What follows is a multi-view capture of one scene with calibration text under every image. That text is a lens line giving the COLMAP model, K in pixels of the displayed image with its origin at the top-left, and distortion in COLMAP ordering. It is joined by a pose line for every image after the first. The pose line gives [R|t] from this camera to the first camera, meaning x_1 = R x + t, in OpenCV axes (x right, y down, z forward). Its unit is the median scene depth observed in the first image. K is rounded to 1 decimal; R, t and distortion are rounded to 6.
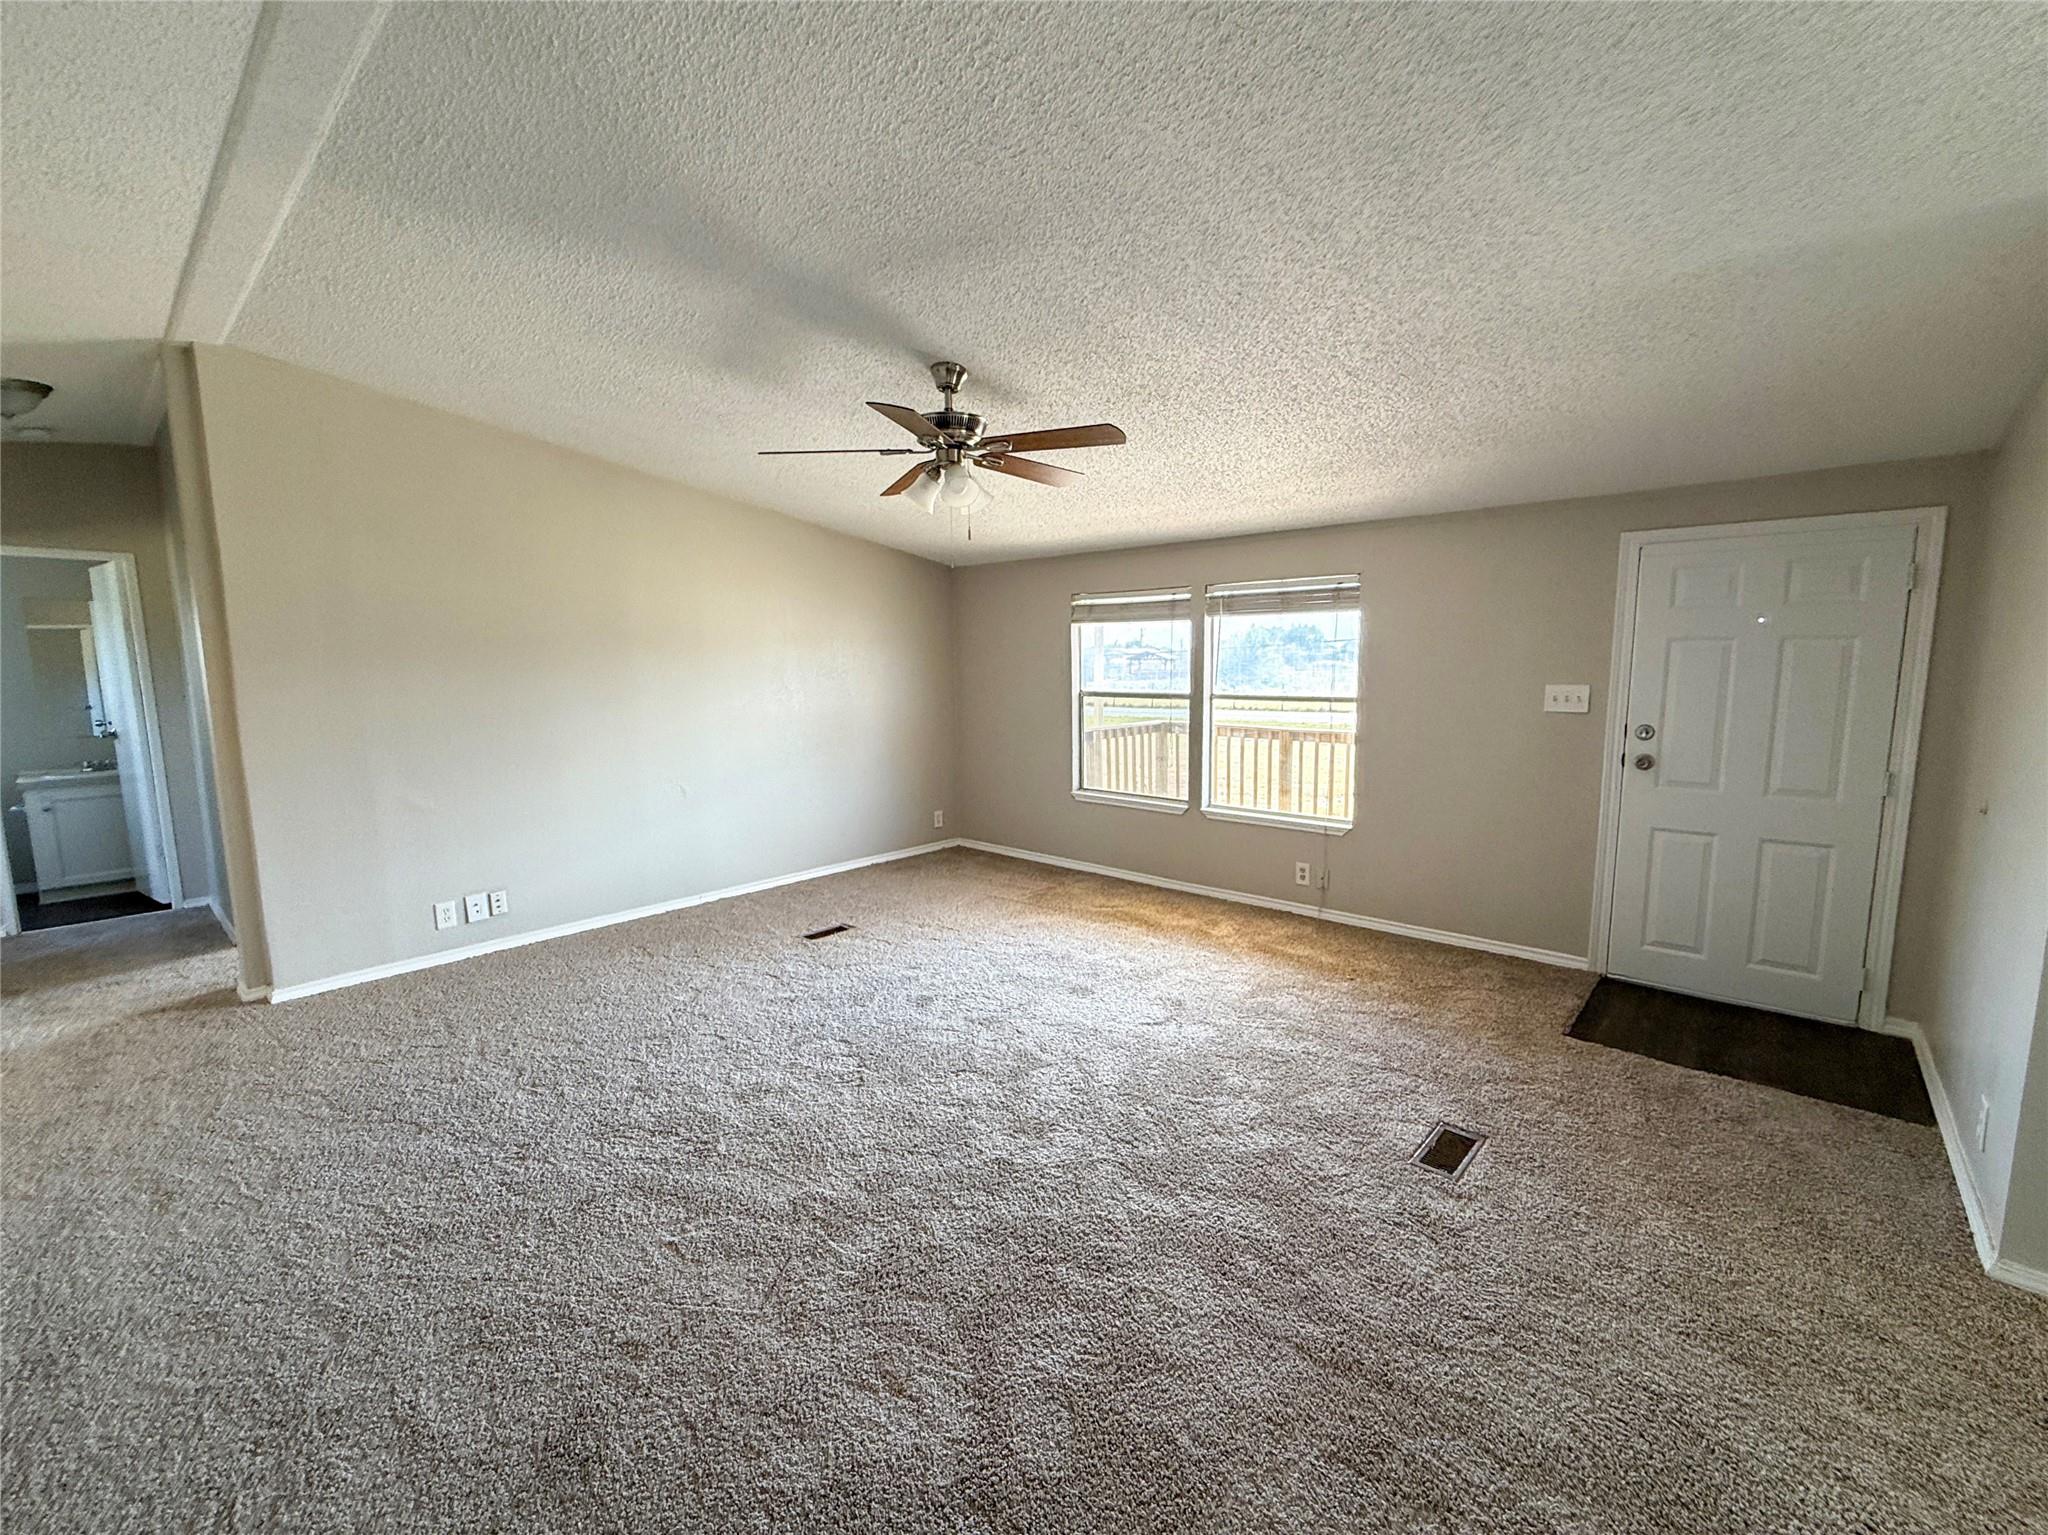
lens RADIAL K [[847.1, 0, 1010.3], [0, 847.1, 772.7], [0, 0, 1]] dist [-0.001196, -0.000333]
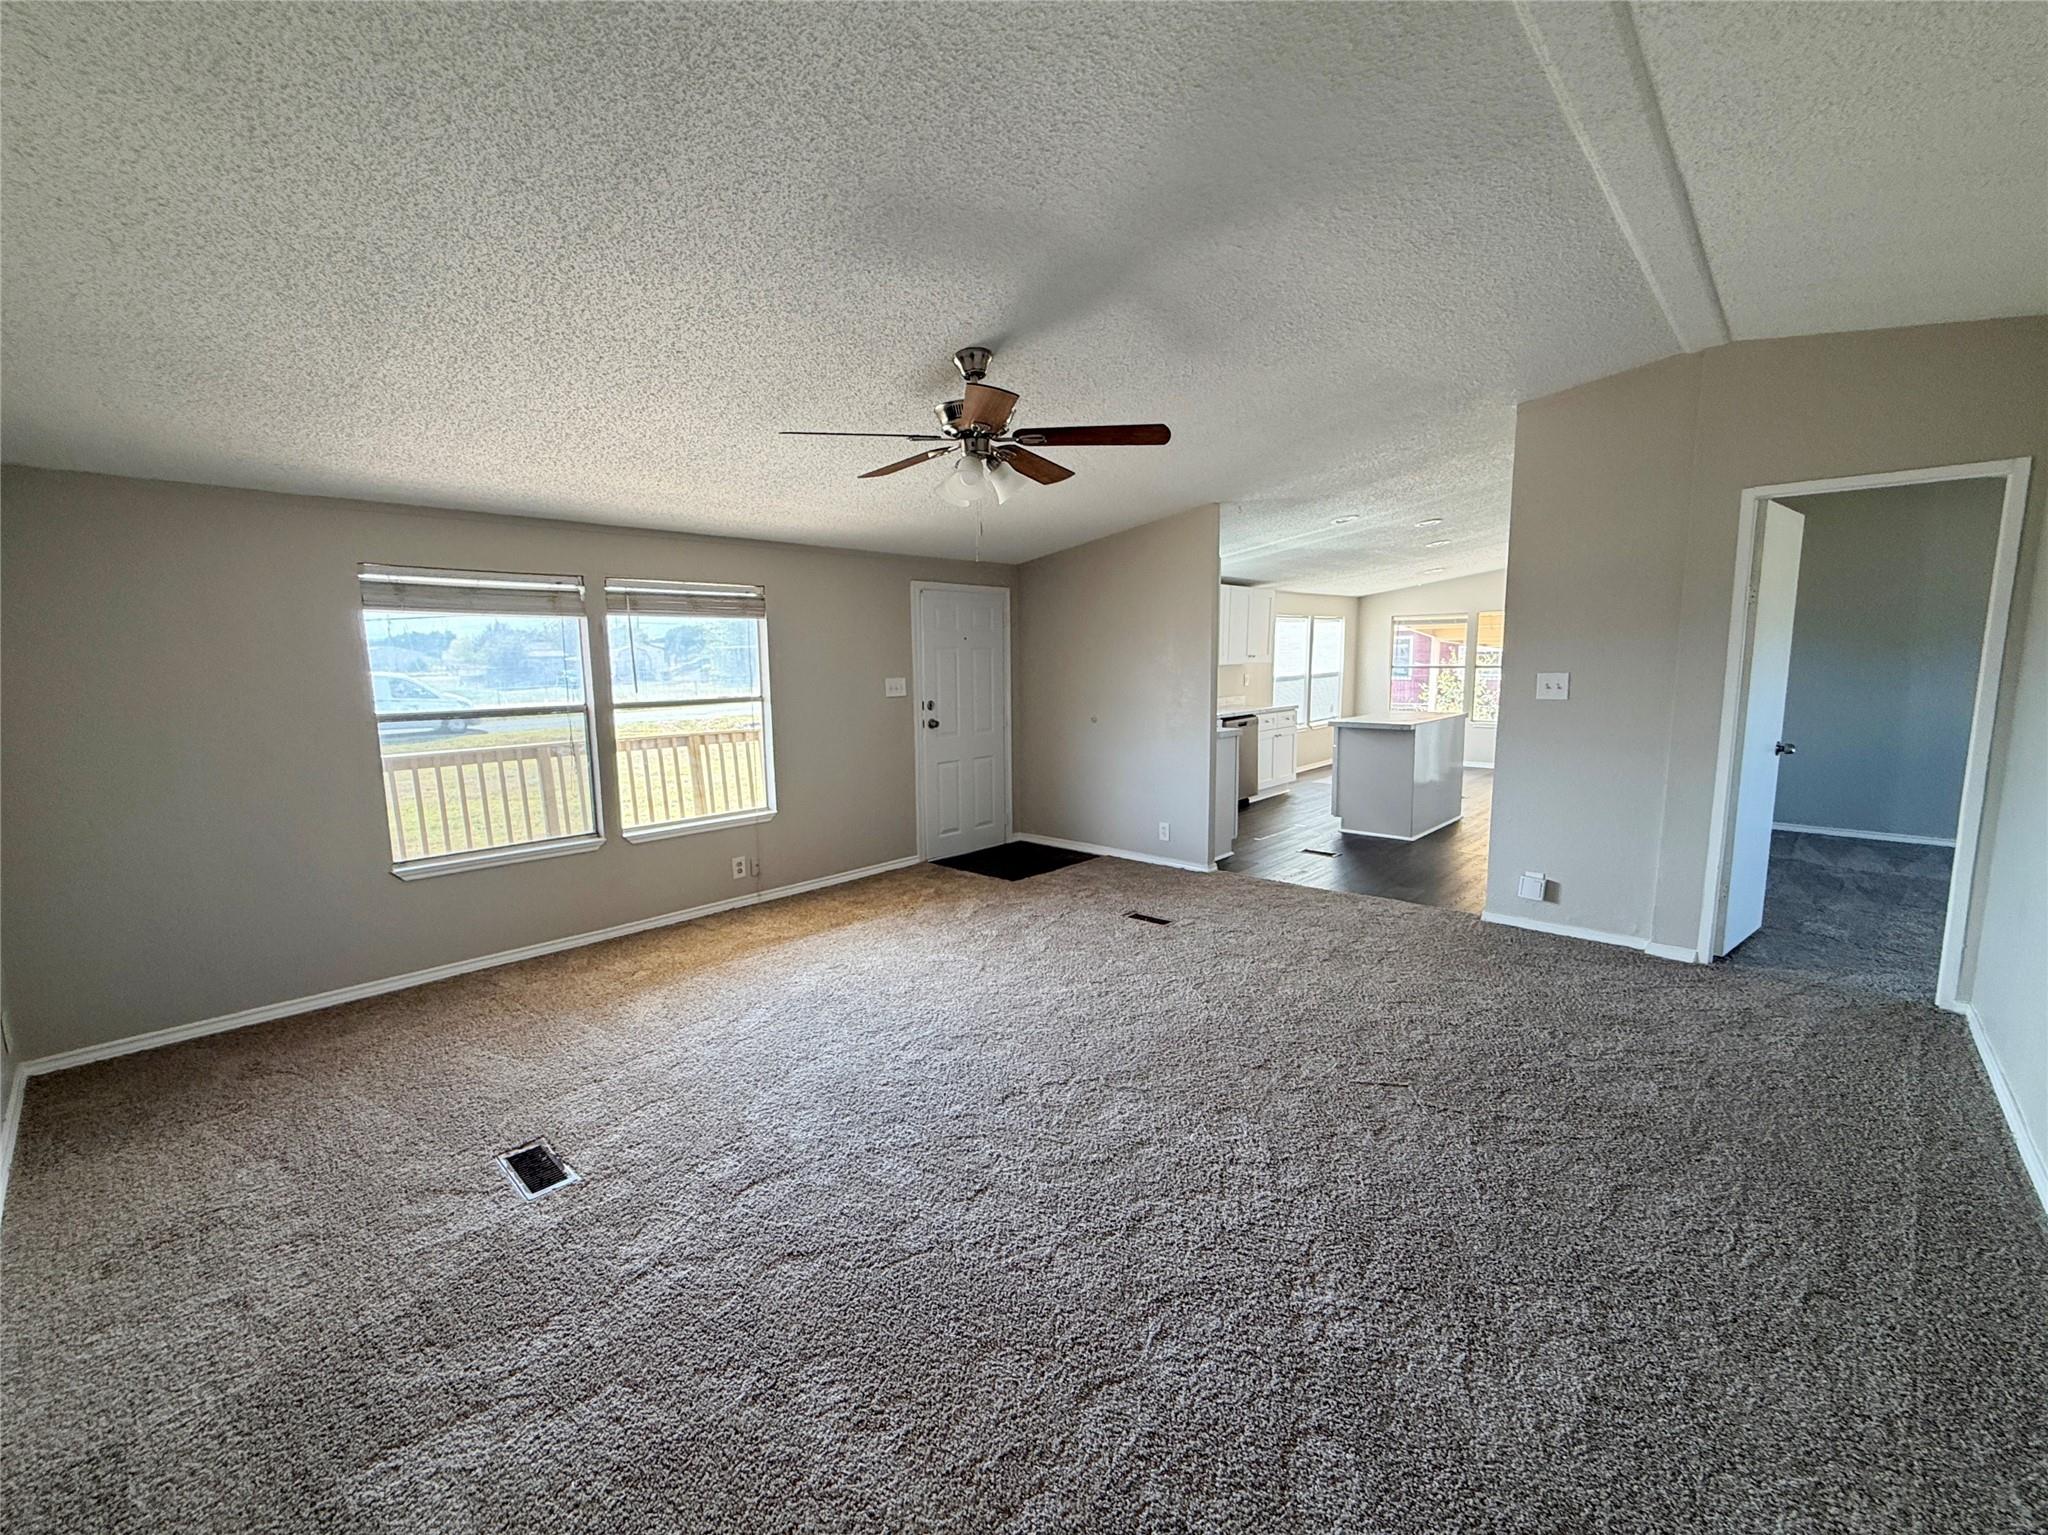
lens RADIAL K [[847.1, 0, 1011.8], [0, 847.1, 774.6], [0, 0, 1]] dist [-0.001196, -0.000333]
pose [[0.019853, -0.127441, 0.991647, -0.661975], [0.148210, 0.981260, 0.123139, -0.071236], [-0.988757, 0.144527, 0.038369, 0.603998]]
